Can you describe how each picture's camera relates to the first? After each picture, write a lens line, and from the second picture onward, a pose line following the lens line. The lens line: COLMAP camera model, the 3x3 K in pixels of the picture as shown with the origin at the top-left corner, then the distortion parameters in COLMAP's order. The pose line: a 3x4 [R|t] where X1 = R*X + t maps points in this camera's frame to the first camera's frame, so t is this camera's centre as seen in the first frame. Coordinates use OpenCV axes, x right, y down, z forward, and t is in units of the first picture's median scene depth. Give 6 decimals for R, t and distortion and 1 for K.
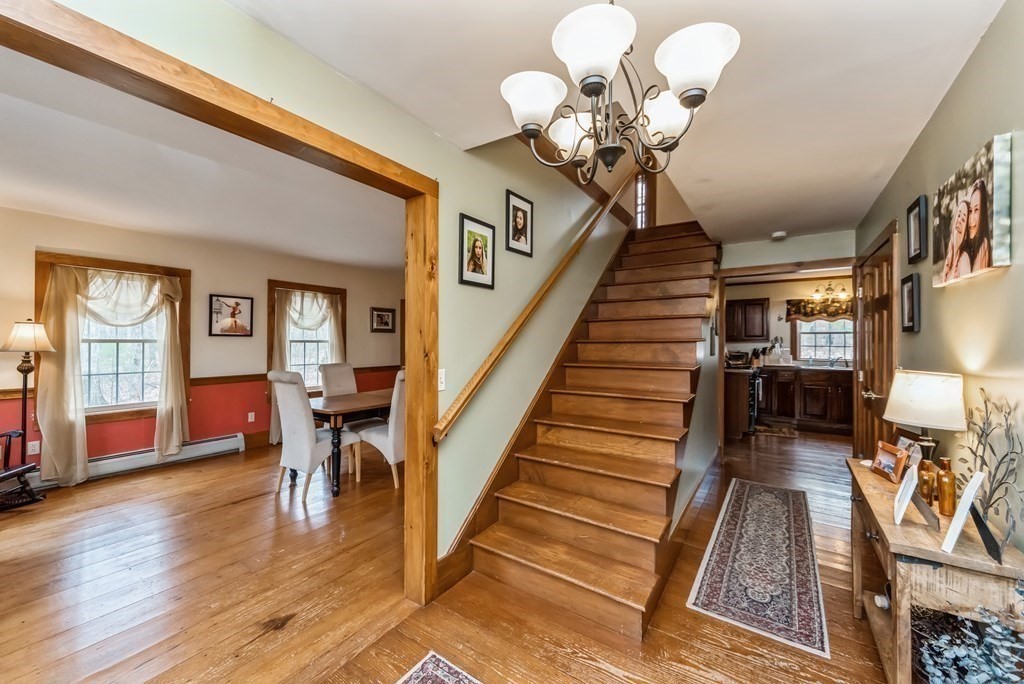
lens RADIAL K [[394.9, 0, 512.0], [0, 394.9, 342.0], [0, 0, 1]] dist [0.000892, 0.000047]
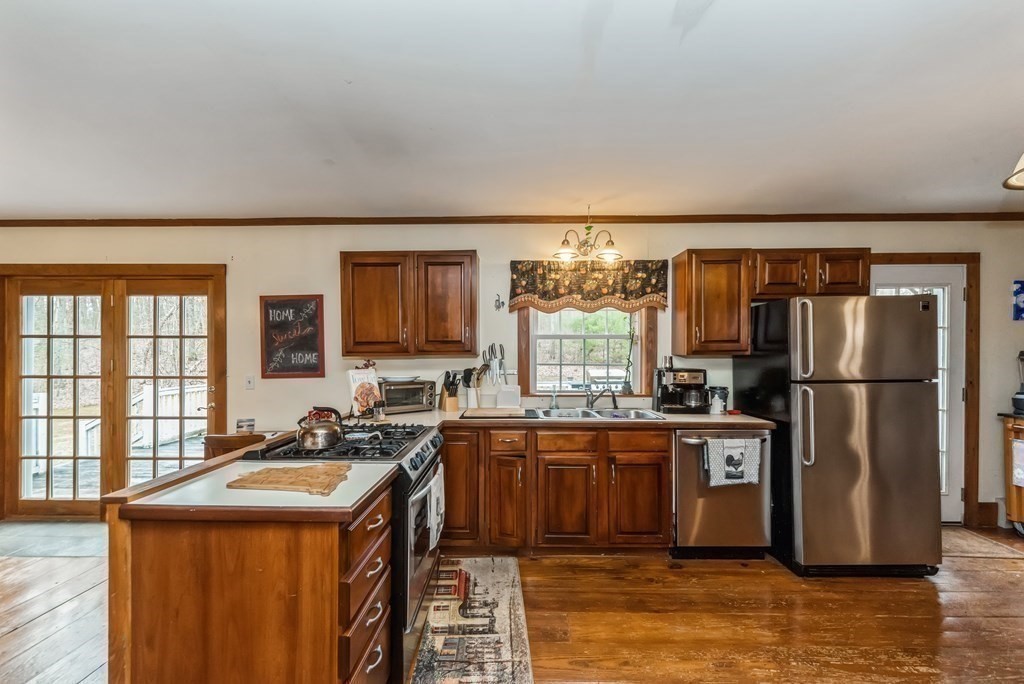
lens RADIAL K [[410.5, 0, 510.6], [0, 410.5, 359.6], [0, 0, 1]] dist [0.017885, -0.000095]
pose [[0.829673, -0.005628, 0.558221, 0.445887], [0.004255, 0.999984, 0.003757, 0.002554], [-0.558234, -0.000741, 0.829683, 0.629203]]
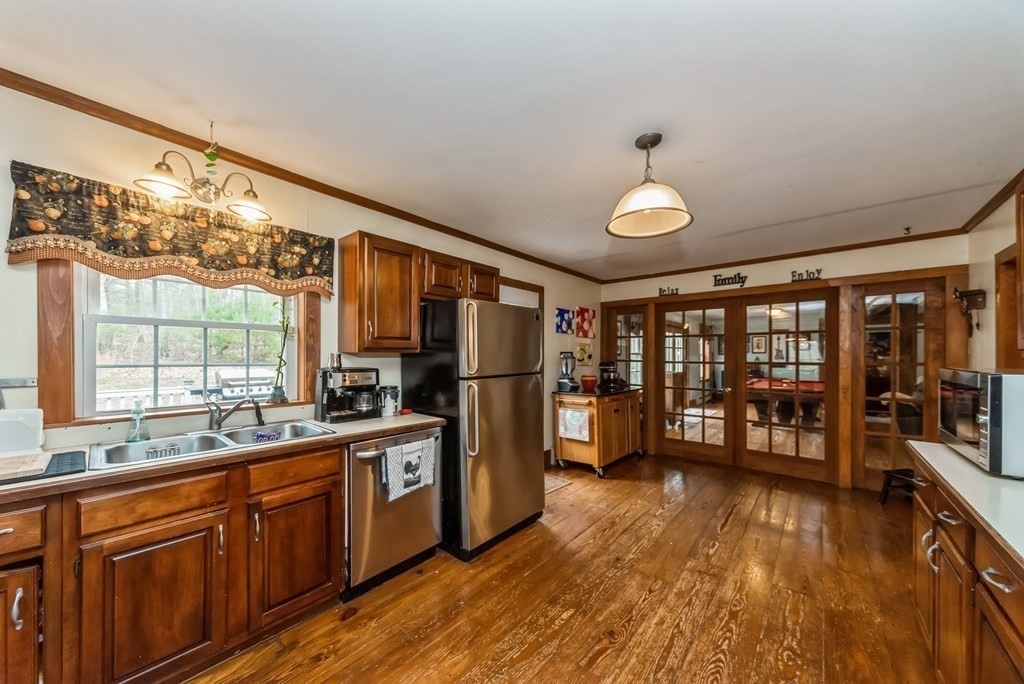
lens RADIAL K [[352.7, 0, 512.4], [0, 352.7, 357.0], [0, 0, 1]] dist [0.000805, -0.000021]
pose [[0.103354, -0.005036, 0.994632, 0.537346], [0.000997, 0.999987, 0.004960, 0.002896], [-0.994644, 0.000479, 0.103358, 0.713329]]
